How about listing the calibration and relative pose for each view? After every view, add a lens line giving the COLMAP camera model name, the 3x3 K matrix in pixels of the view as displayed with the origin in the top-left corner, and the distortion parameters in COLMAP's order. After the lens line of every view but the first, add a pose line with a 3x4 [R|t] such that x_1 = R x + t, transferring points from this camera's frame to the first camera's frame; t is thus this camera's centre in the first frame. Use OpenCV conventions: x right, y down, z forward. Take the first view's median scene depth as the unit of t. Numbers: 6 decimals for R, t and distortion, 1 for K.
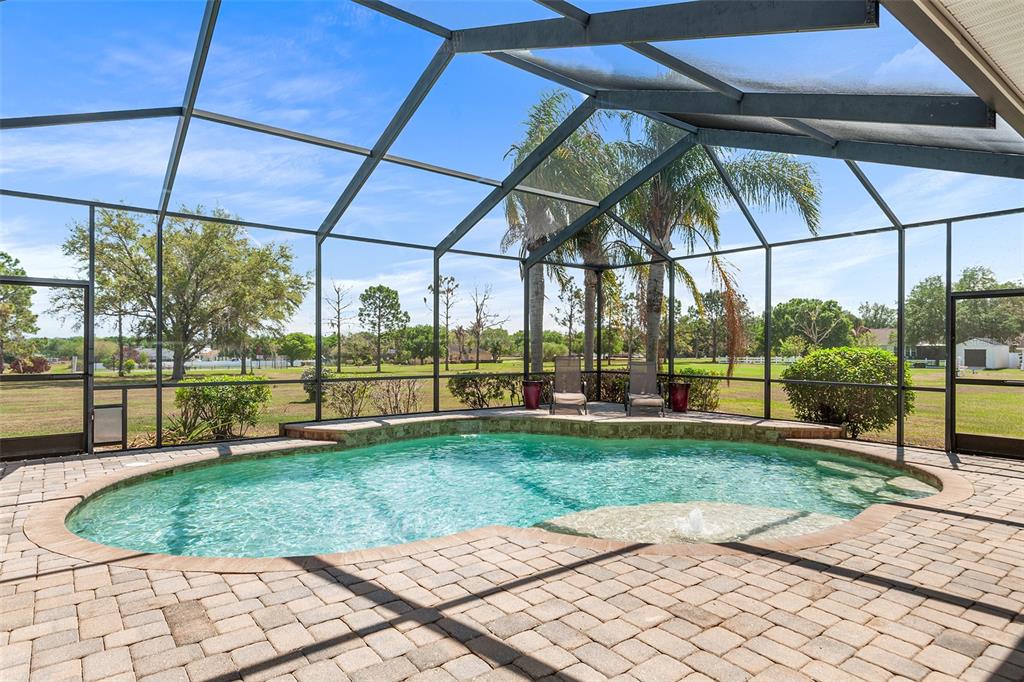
lens RADIAL K [[579.4, 0, 511.4], [0, 579.4, 344.3], [0, 0, 1]] dist [0.018716, -0.000379]
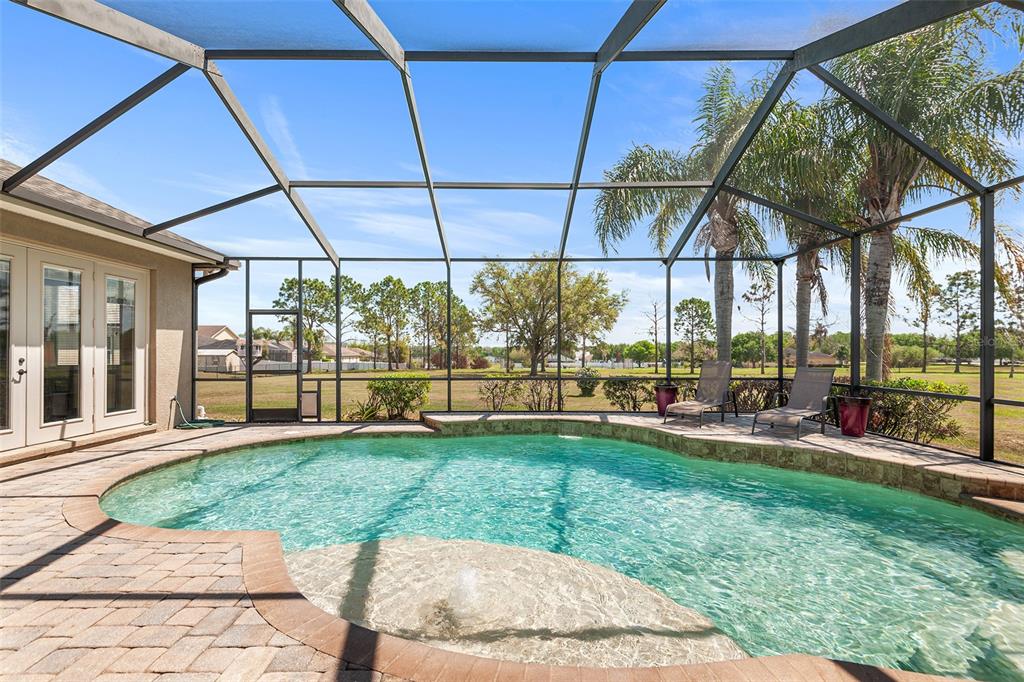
lens RADIAL K [[467.9, 0, 509.9], [0, 467.9, 347.3], [0, 0, 1]] dist [0.014953, -0.001963]
pose [[0.791018, -0.011353, -0.611687, 0.361761], [0.008189, 0.999935, -0.007970, 0.003133], [0.611738, 0.001295, 0.791060, 0.277680]]
